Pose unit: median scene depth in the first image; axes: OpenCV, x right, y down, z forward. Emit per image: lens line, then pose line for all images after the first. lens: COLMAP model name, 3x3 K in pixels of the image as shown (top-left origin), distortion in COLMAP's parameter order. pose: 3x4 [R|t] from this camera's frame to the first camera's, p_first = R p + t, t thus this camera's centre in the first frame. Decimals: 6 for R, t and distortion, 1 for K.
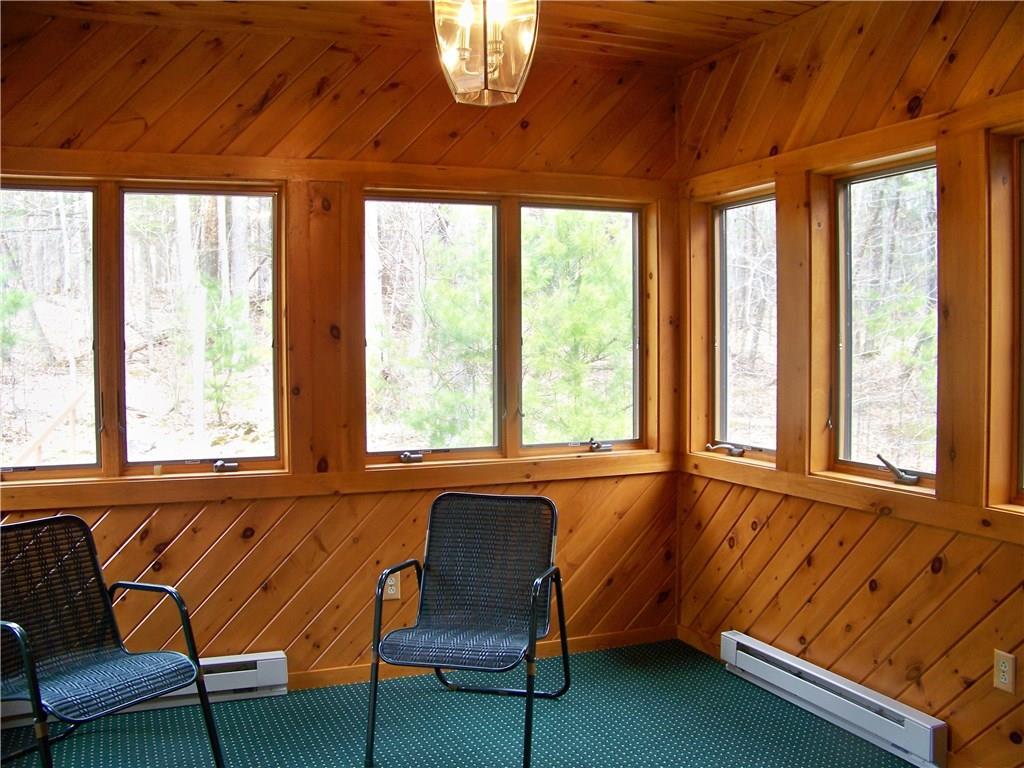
lens RADIAL K [[1033.9, 0, 512.0], [0, 1033.9, 384.0], [0, 0, 1]] dist [-0.116631, 0.009113]
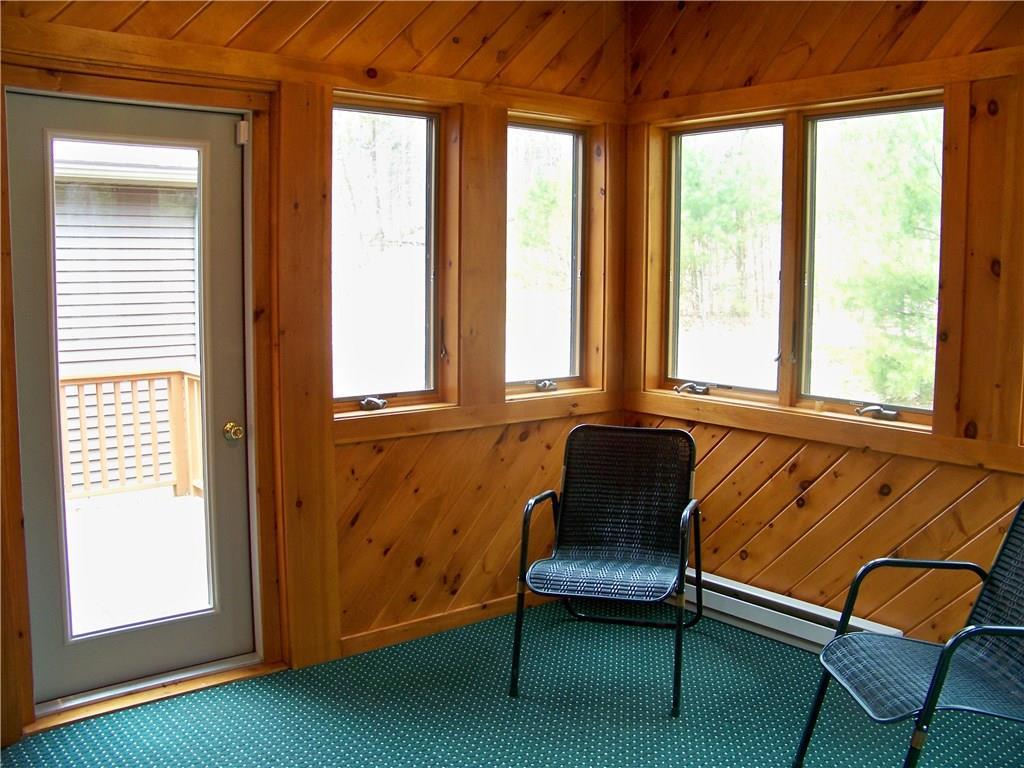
lens RADIAL K [[1033.9, 0, 512.0], [0, 1033.9, 384.0], [0, 0, 1]] dist [-0.116631, 0.009113]
pose [[0.281893, 0.118623, -0.952085, 0.499208], [-0.045405, 0.992865, 0.110260, -0.031156], [0.958371, 0.012148, 0.285268, 0.440705]]
